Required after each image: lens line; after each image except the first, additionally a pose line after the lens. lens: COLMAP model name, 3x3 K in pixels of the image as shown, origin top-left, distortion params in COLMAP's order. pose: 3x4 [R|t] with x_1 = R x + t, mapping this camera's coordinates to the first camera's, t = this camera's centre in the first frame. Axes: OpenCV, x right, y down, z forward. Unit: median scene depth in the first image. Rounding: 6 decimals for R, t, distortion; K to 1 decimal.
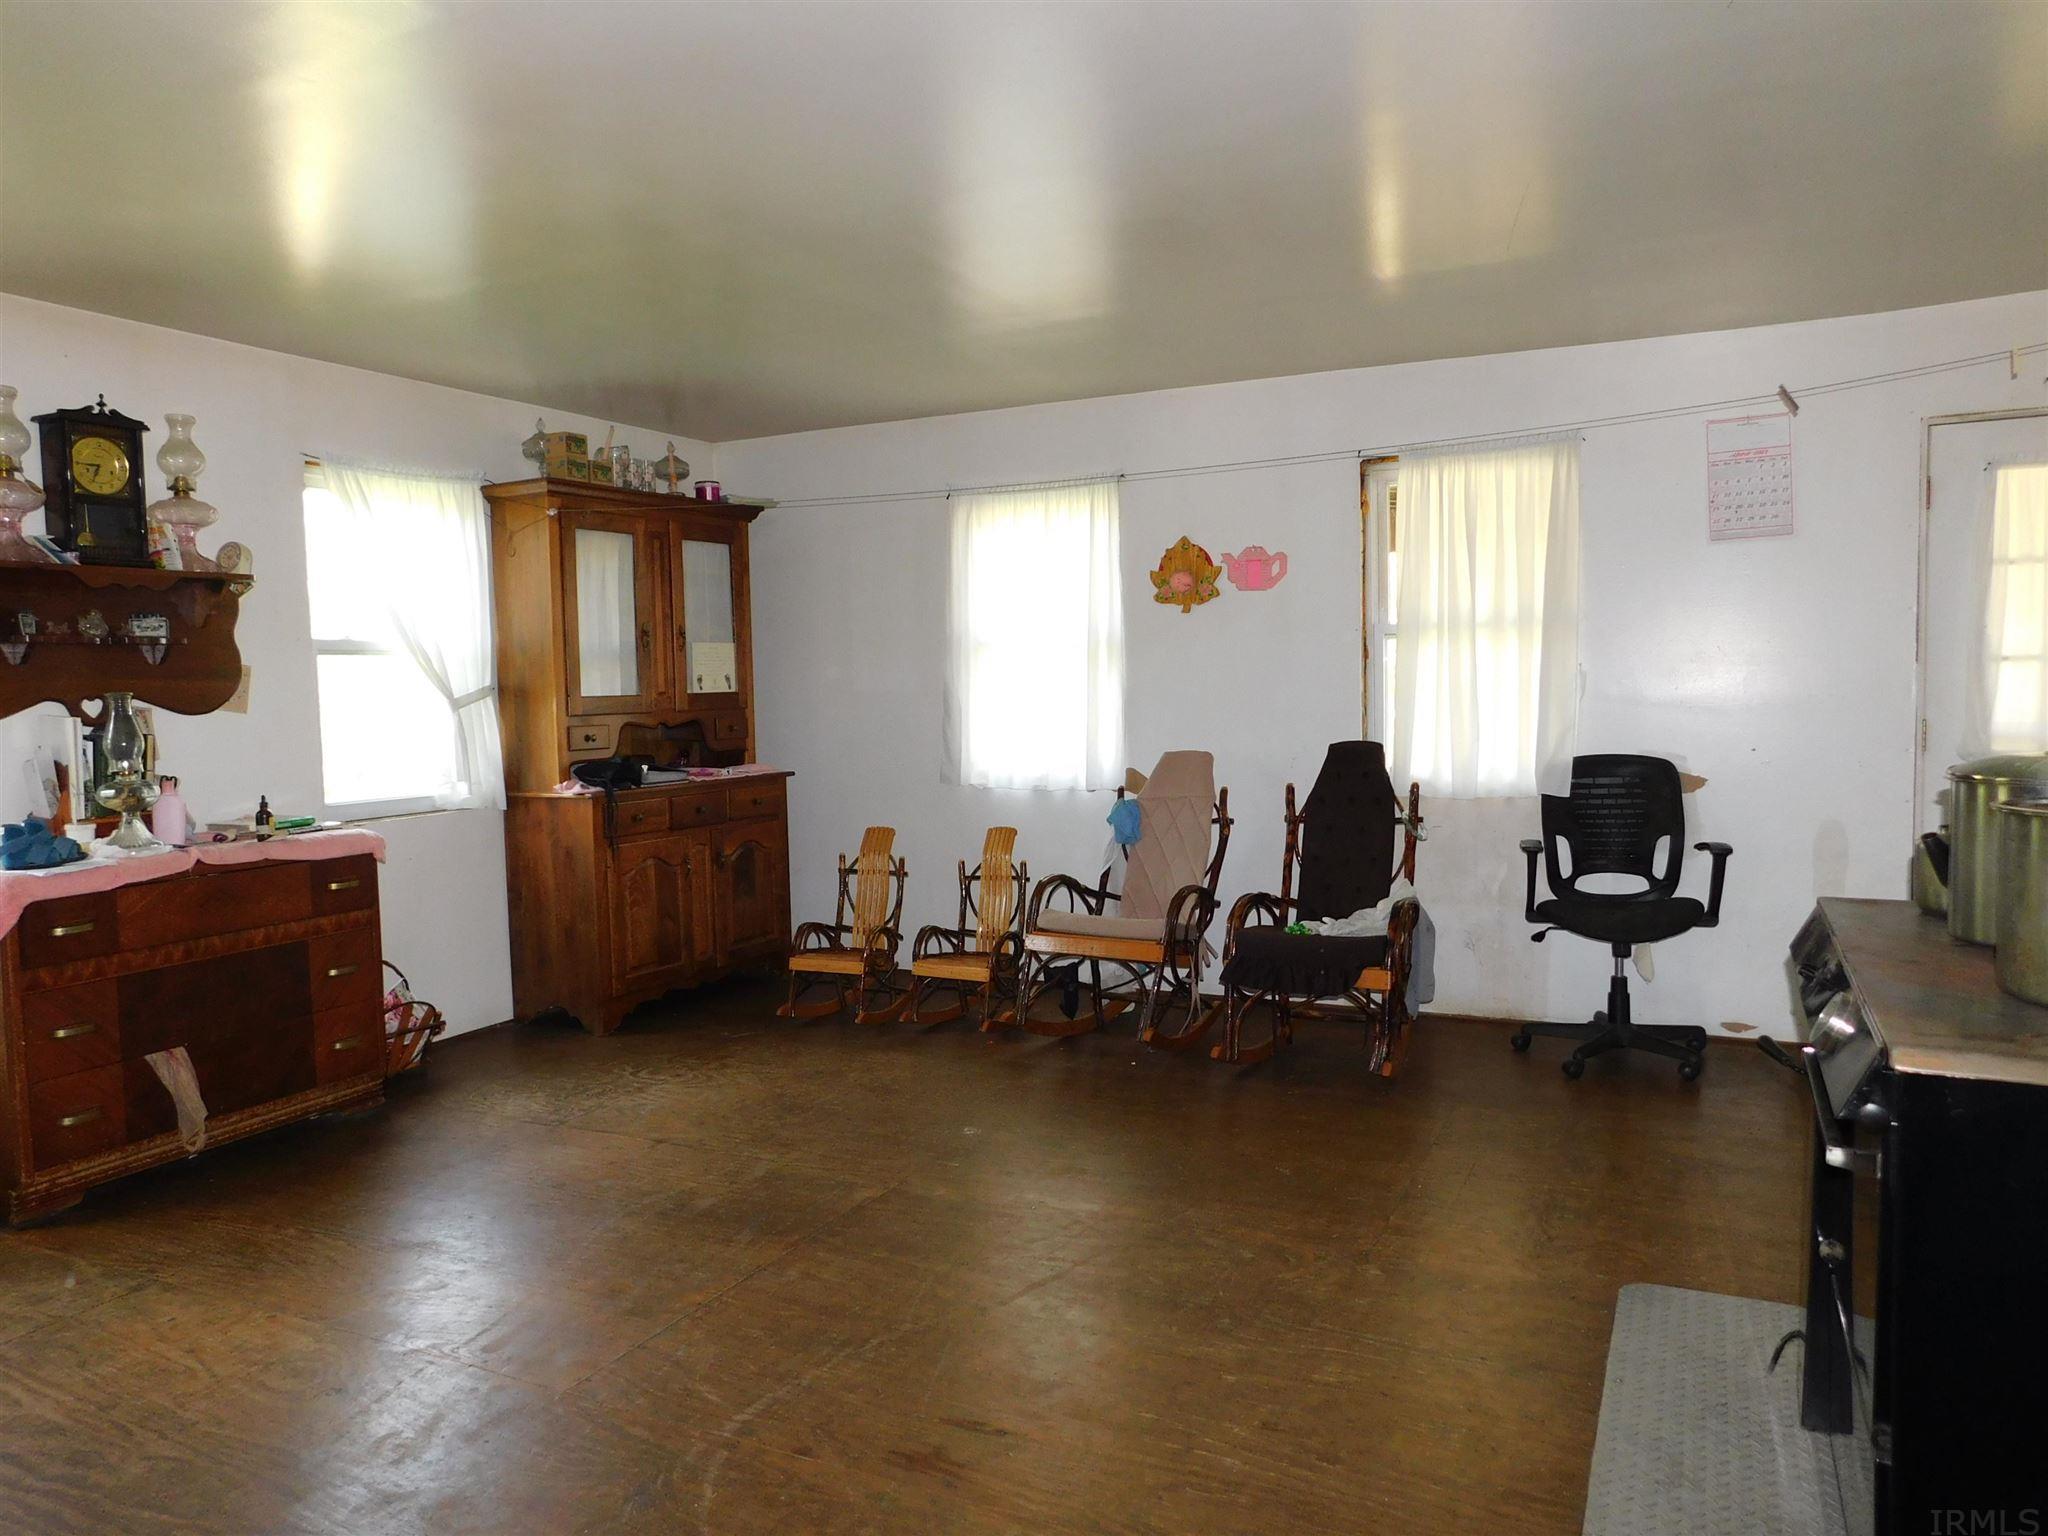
lens RADIAL K [[1414.6, 0, 1024.0], [0, 1414.6, 768.0], [0, 0, 1]] dist [-0.041015, 0.042648]
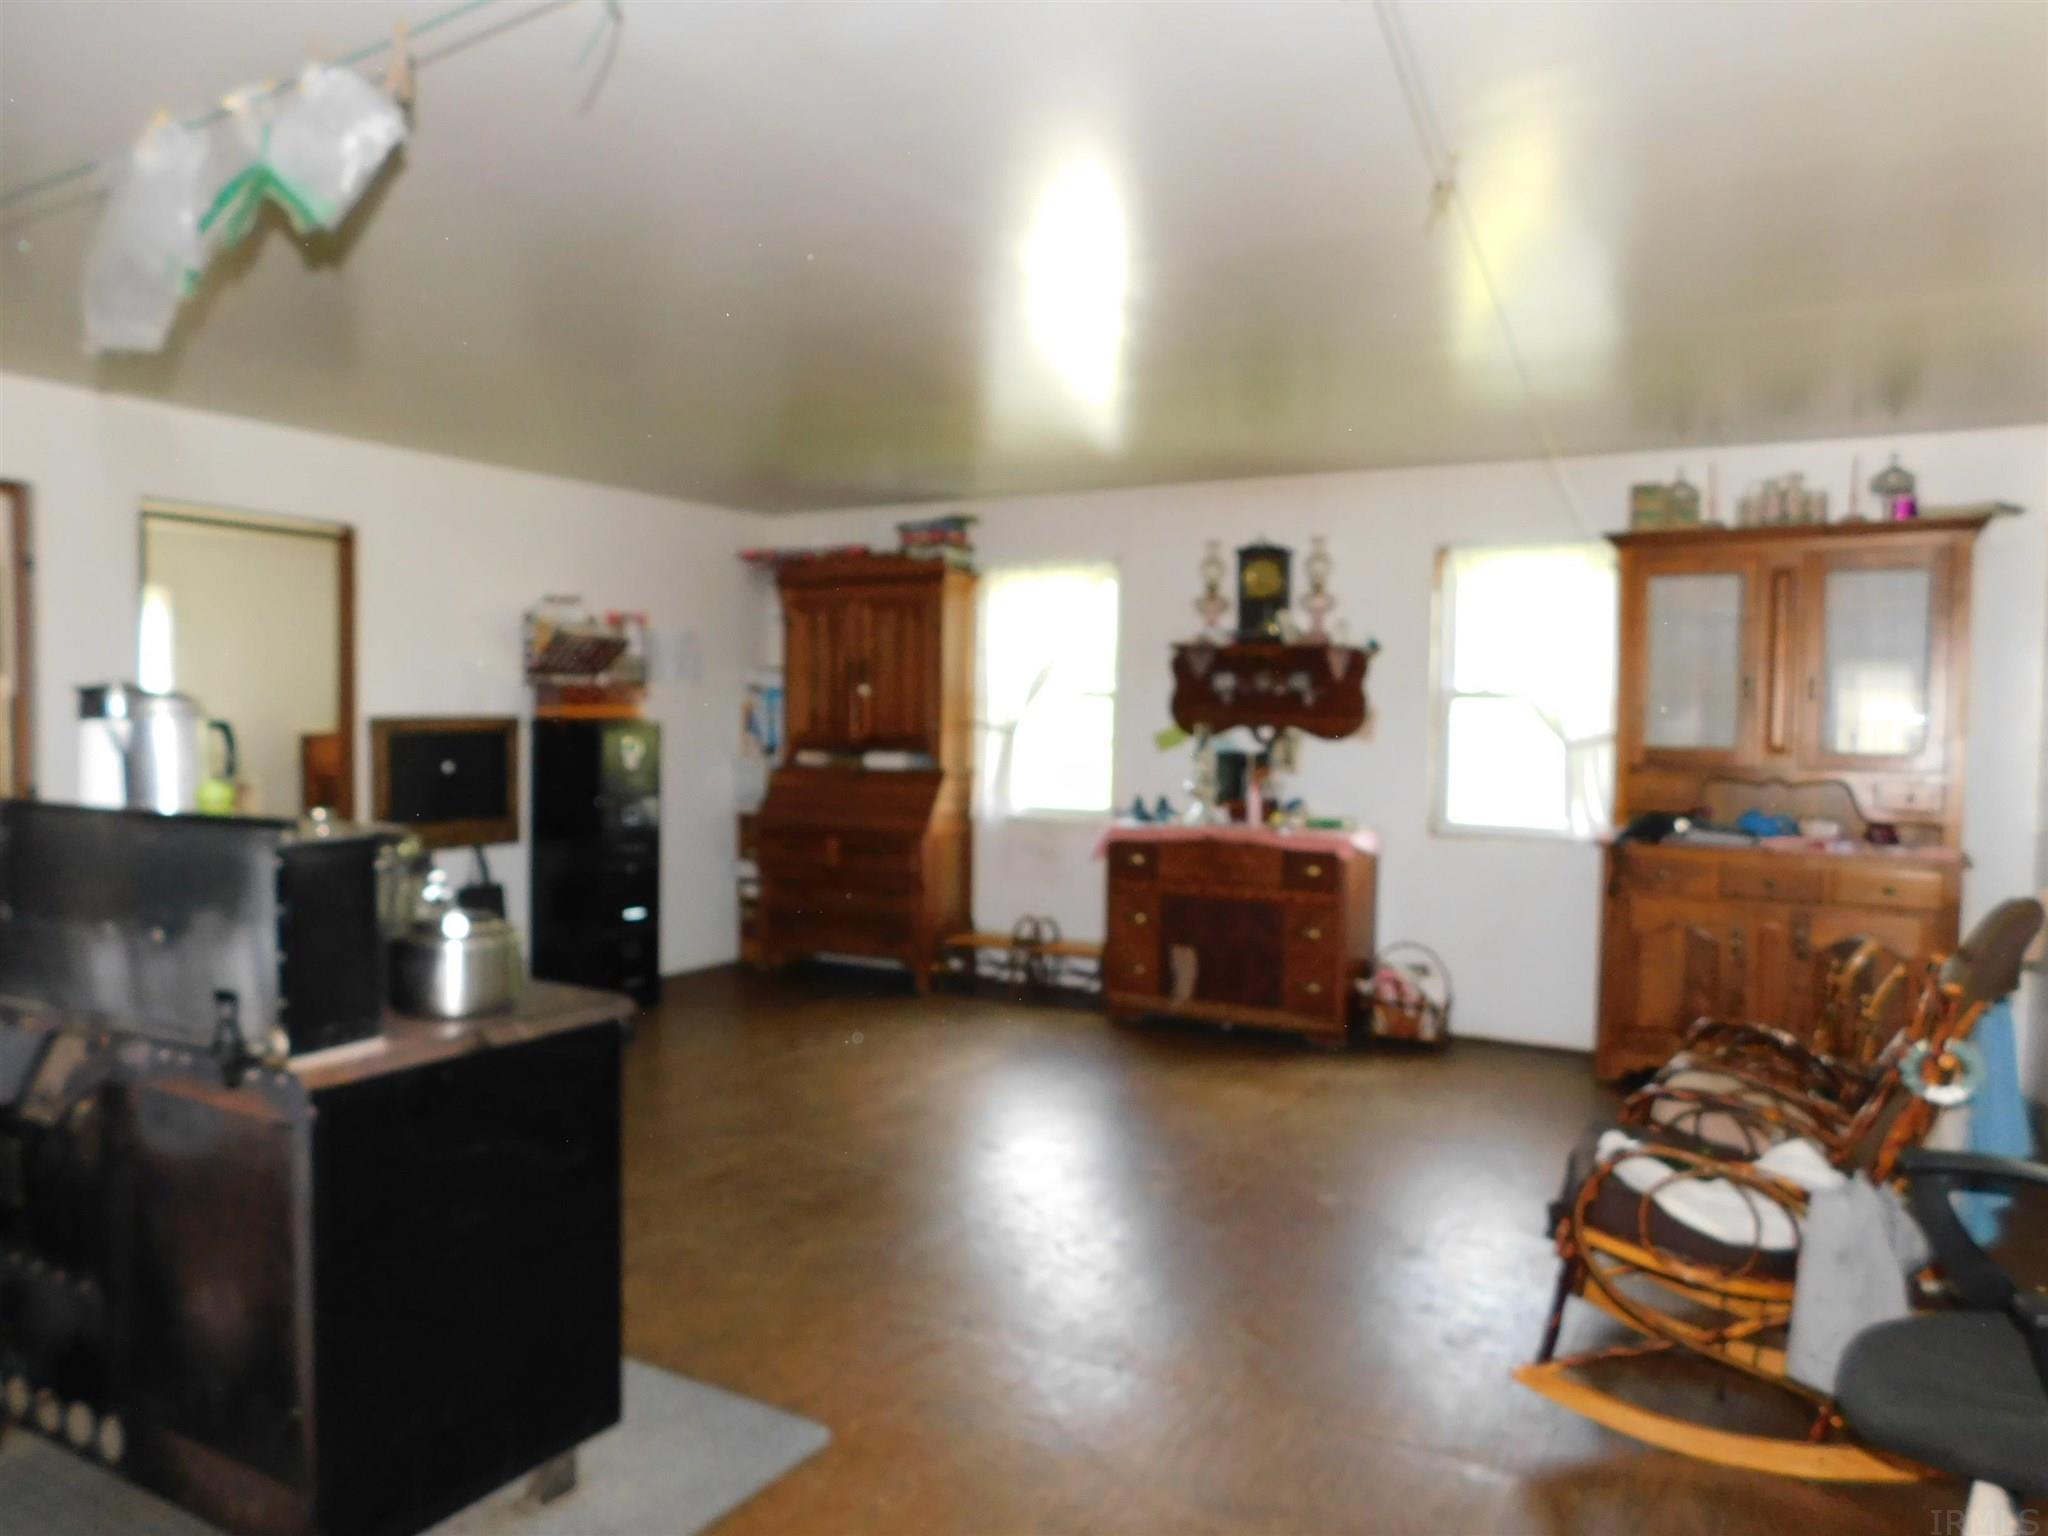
lens RADIAL K [[1414.6, 0, 1024.0], [0, 1414.6, 768.0], [0, 0, 1]] dist [-0.041015, 0.042648]
pose [[-0.031148, 0.068835, -0.997142, 0.862198], [-0.078171, 0.994402, 0.071088, -0.090149], [0.996453, 0.080162, -0.025593, 0.735103]]
